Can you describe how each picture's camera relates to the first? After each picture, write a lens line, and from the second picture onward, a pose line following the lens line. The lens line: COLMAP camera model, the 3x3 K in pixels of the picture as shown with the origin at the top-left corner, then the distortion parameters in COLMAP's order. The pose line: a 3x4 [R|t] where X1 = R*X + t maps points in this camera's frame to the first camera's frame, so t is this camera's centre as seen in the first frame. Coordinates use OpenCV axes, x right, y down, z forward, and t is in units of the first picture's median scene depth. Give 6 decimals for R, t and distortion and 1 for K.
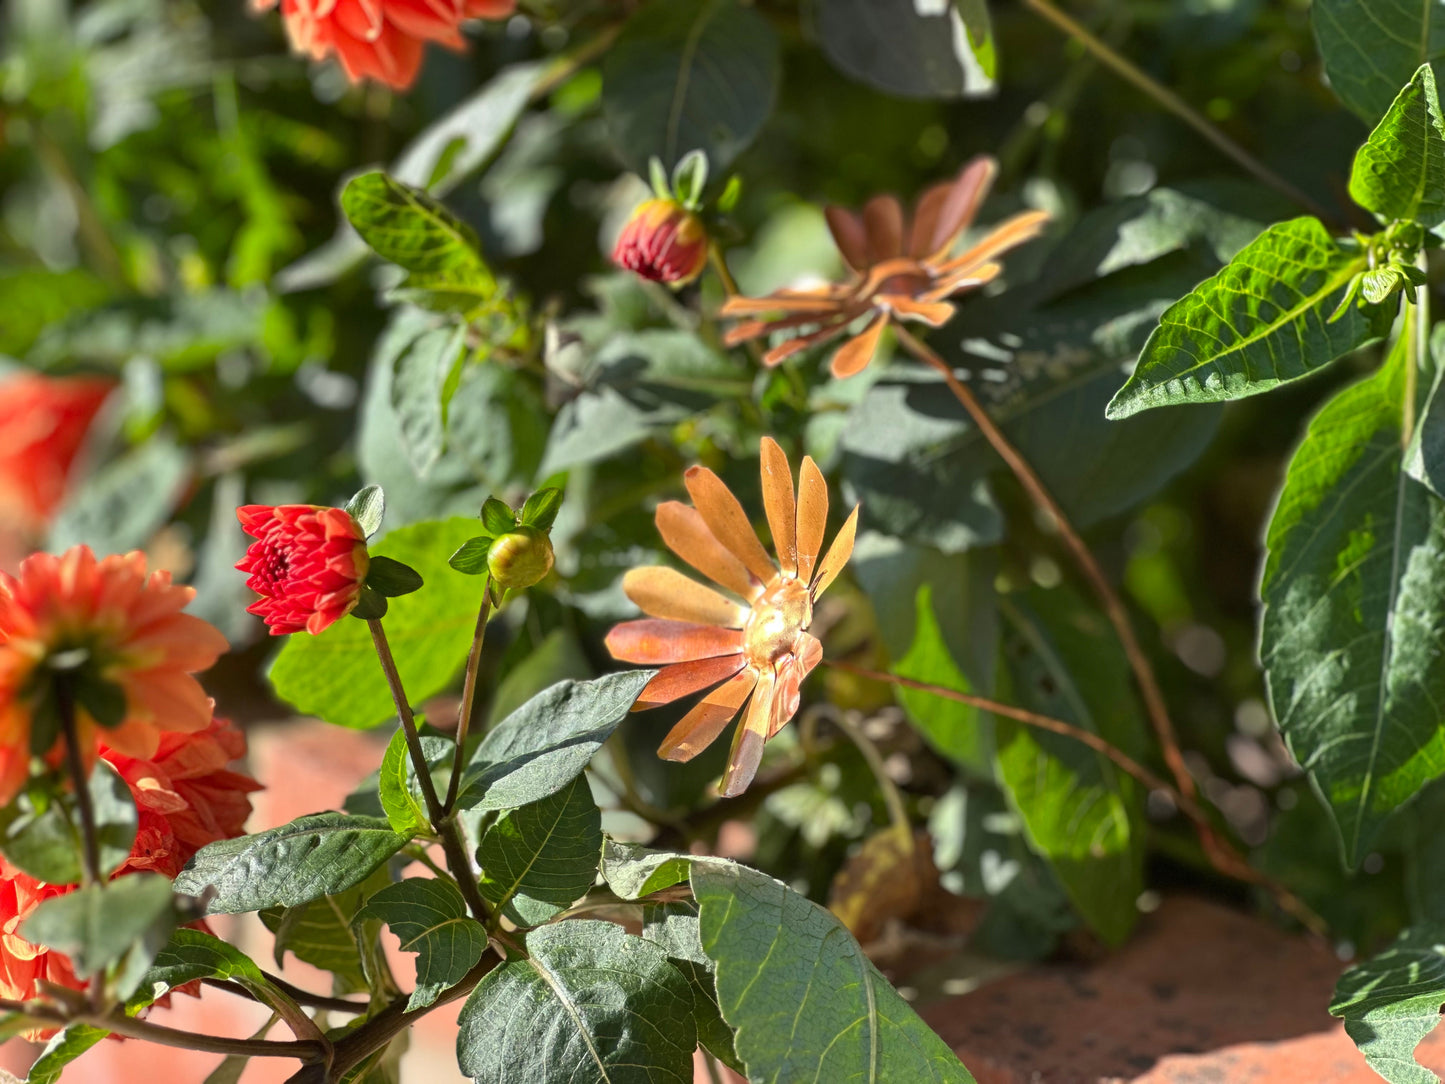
lens RADIAL K [[3155.6, 0, 722.5], [0, 3155.6, 542.0], [0, 0, 1]] dist [-0.272420, 5.210422]
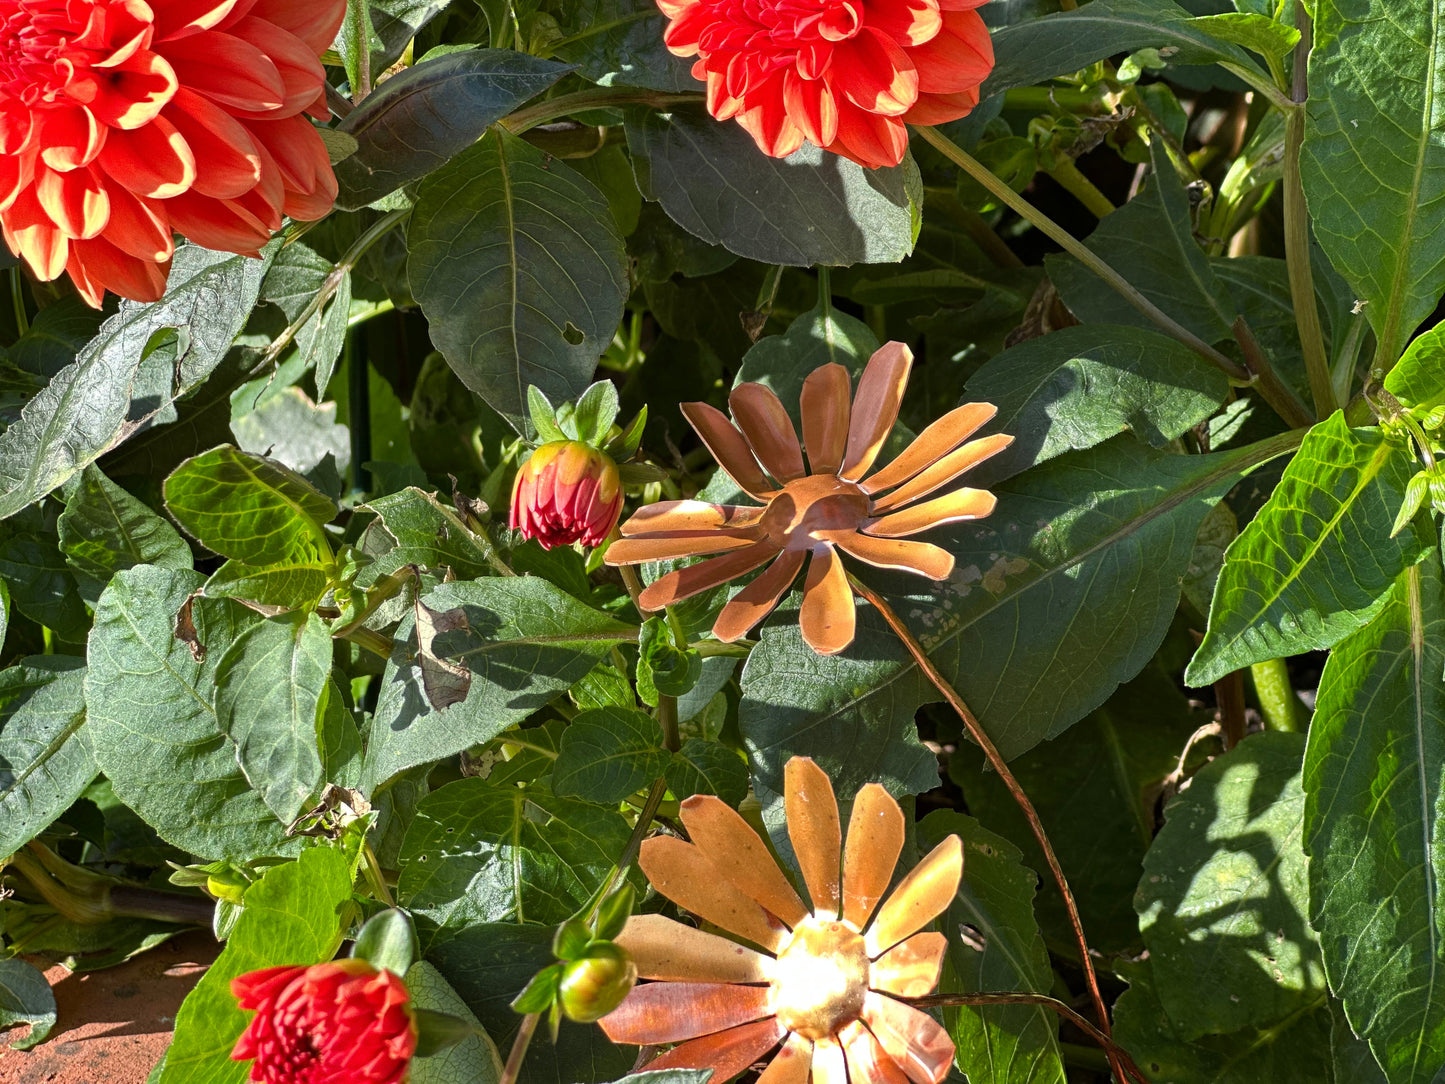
lens RADIAL K [[3155.6, 0, 722.5], [0, 3155.6, 542.0], [0, 0, 1]] dist [-0.272420, 5.210422]
pose [[0.938925, -0.106126, 0.327348, -0.251791], [0.086182, 0.993461, 0.074885, -0.143977], [-0.333155, -0.042100, 0.941932, 0.244215]]
